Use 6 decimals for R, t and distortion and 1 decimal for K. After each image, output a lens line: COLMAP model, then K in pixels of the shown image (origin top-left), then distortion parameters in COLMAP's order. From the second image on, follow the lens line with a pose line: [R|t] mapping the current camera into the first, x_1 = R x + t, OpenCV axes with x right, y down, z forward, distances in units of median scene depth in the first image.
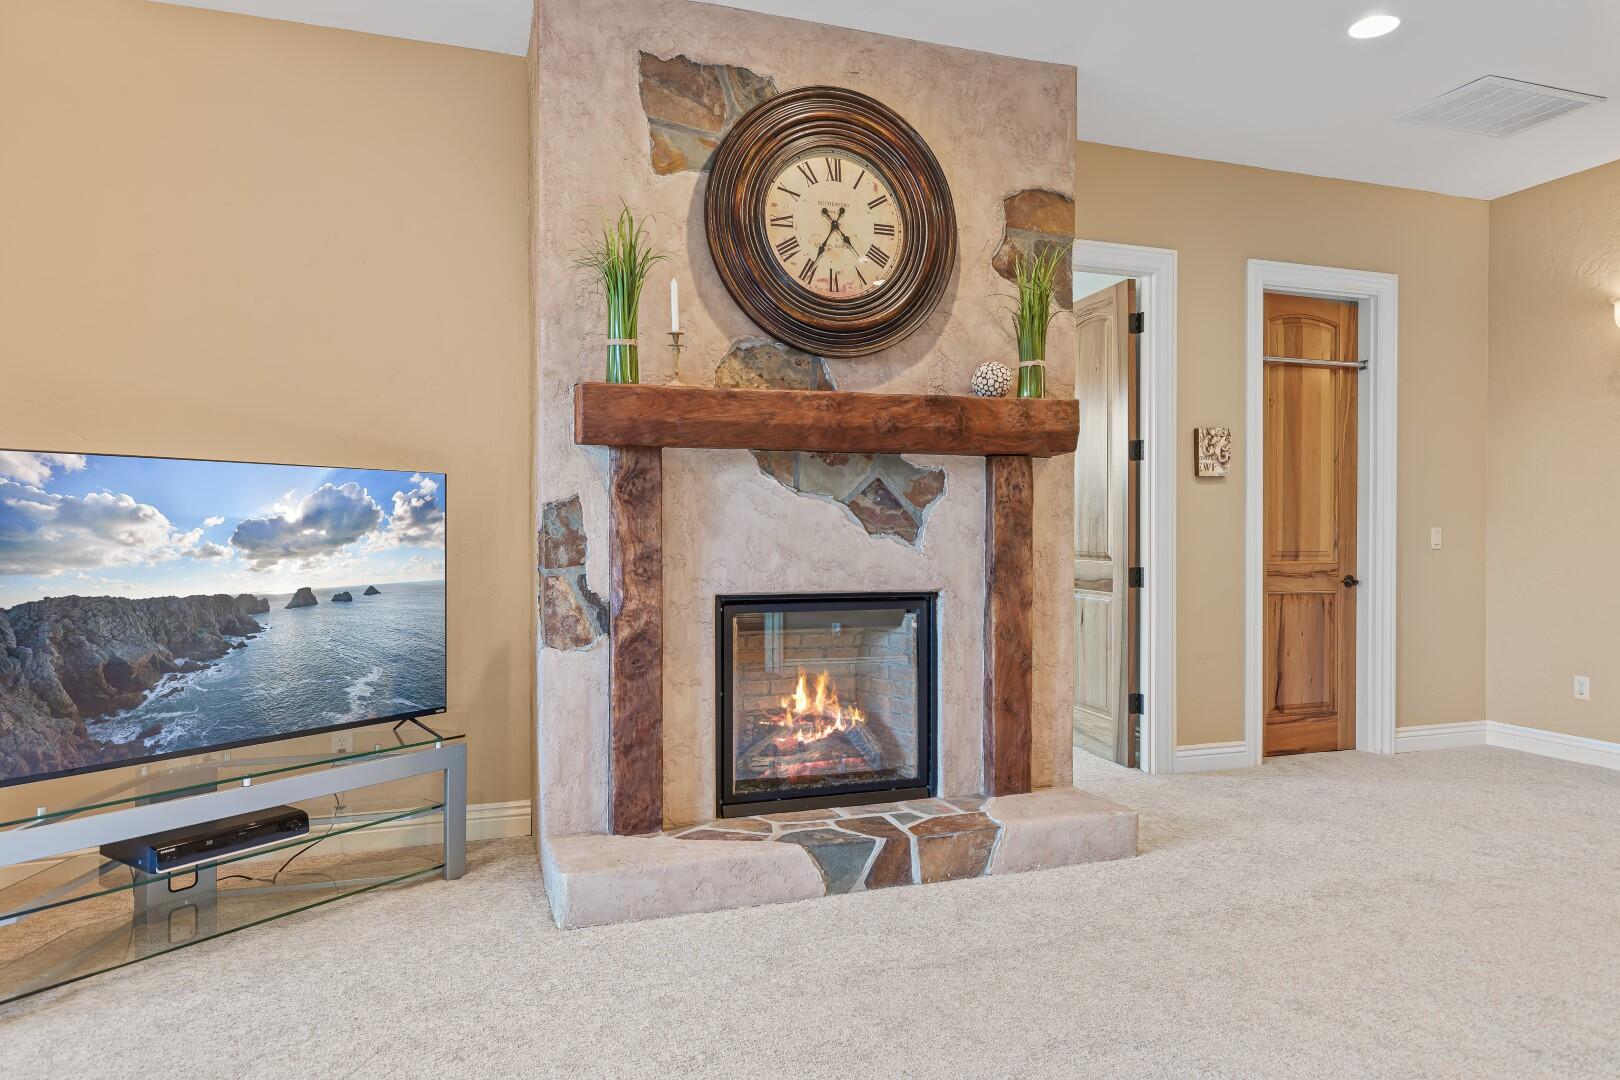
lens RADIAL K [[1039.6, 0, 816.9], [0, 1039.6, 546.8], [0, 0, 1]] dist [0.000707, 0.001067]
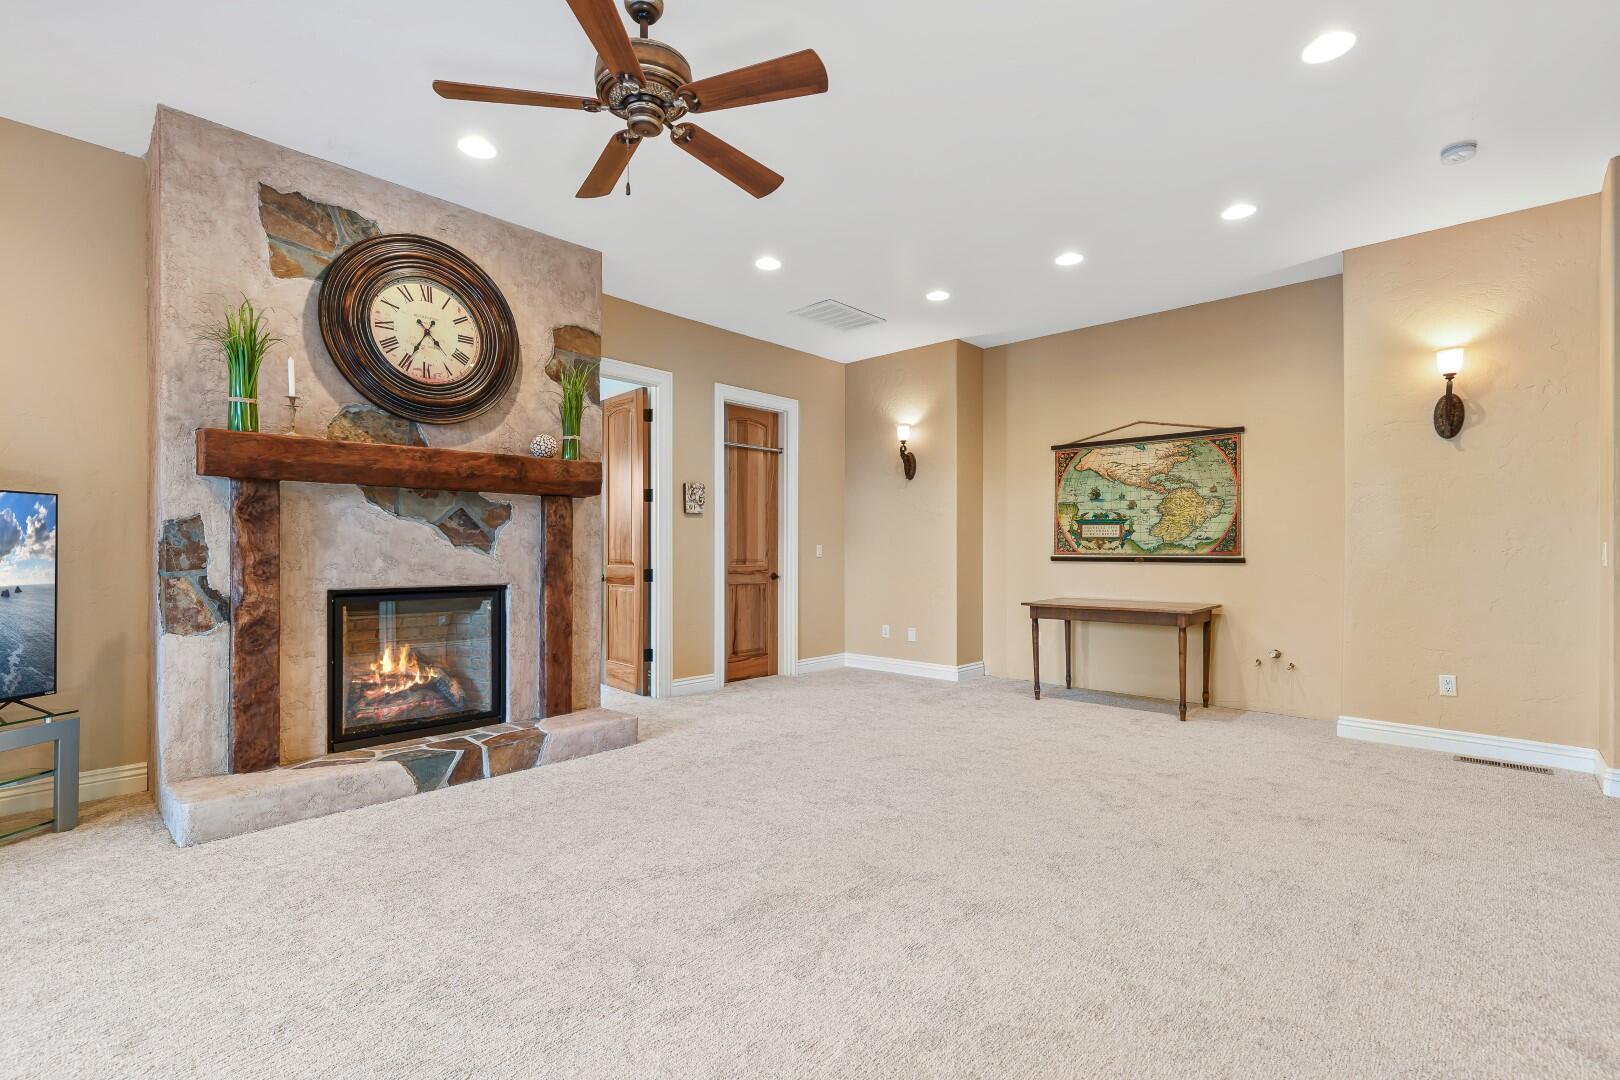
lens RADIAL K [[733.7, 0, 817.6], [0, 733.7, 551.7], [0, 0, 1]] dist [0.007546, -0.001698]
pose [[0.886443, 0.000246, 0.462837, 0.025069], [0.006092, 0.999907, -0.012199, 0.011459], [-0.462797, 0.013633, 0.886359, -0.153653]]
